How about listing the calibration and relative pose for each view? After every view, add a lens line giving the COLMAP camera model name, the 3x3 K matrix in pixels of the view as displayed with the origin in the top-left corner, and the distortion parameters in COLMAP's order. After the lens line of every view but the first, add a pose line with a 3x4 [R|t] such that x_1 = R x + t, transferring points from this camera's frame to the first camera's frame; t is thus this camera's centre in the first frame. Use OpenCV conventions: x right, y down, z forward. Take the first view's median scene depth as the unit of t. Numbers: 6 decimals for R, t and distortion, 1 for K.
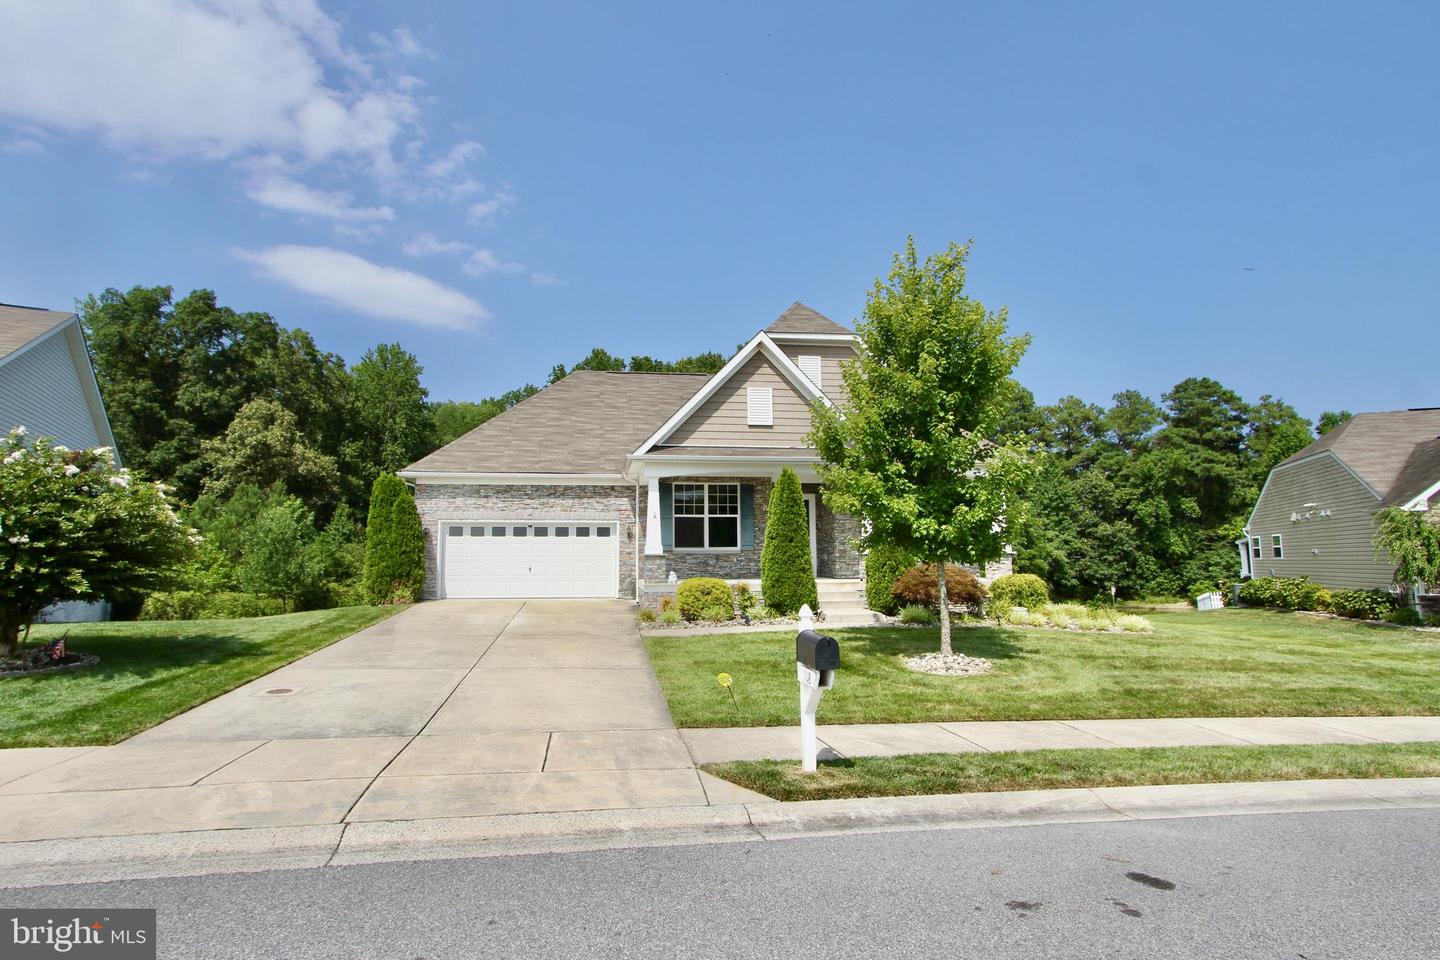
lens RADIAL K [[725.2, 0, 720.0], [0, 725.2, 480.0], [0, 0, 1]] dist [-0.035086, 0.000614]
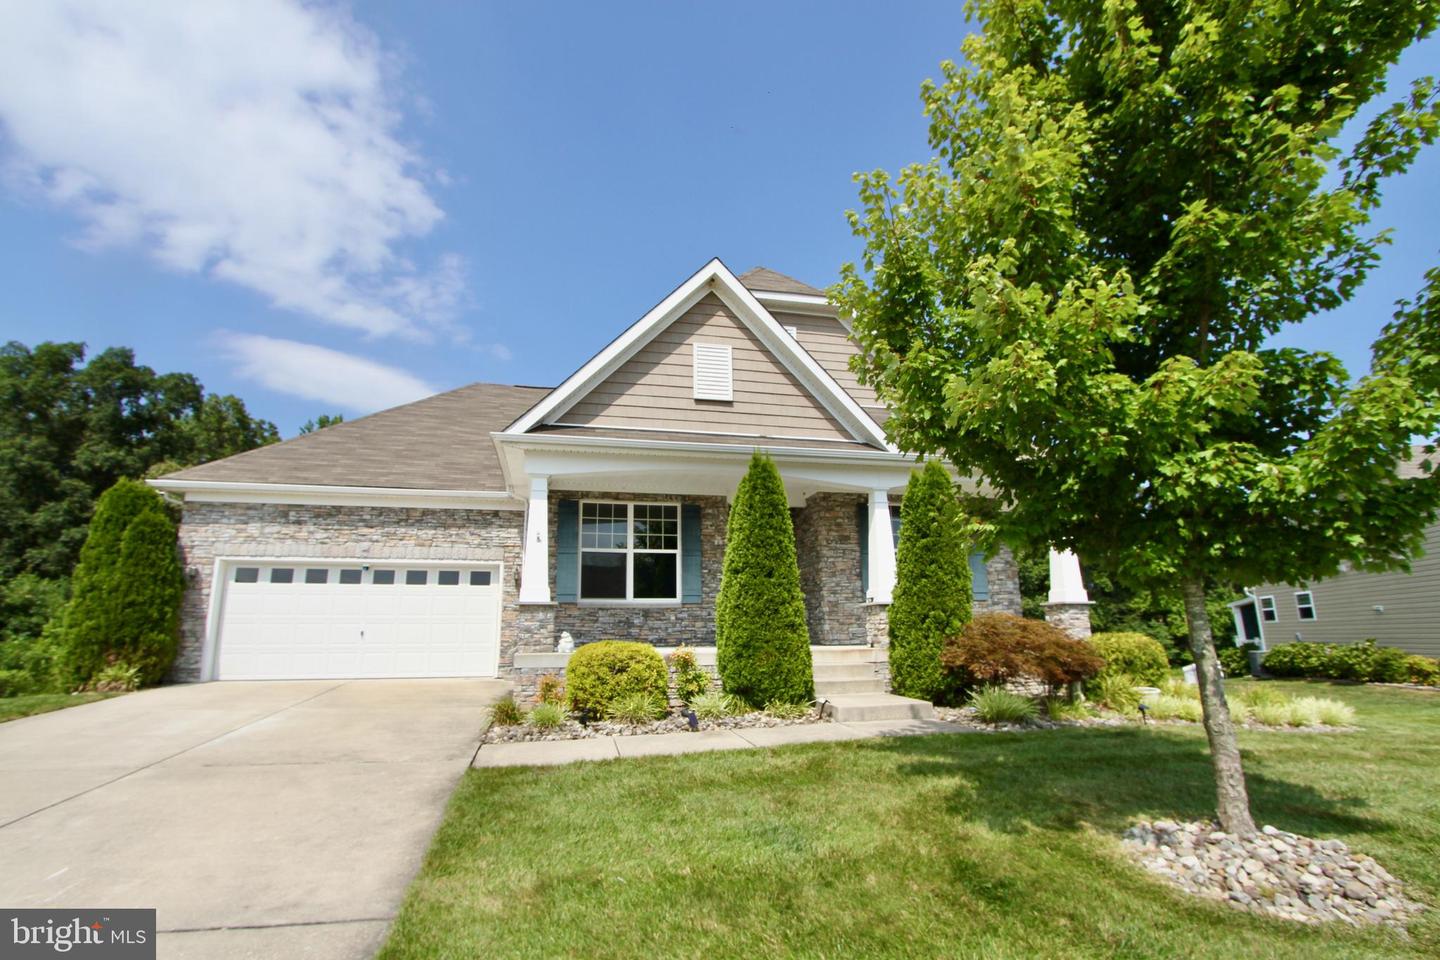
lens RADIAL K [[656.3, 0, 710.8], [0, 656.3, 491.2], [0, 0, 1]] dist [-0.028808, 0.004485]
pose [[0.997425, 0.009314, 0.071106, 0.011547], [-0.001521, 0.994054, -0.108877, 0.060185], [-0.071697, 0.108488, 0.991509, 0.388236]]
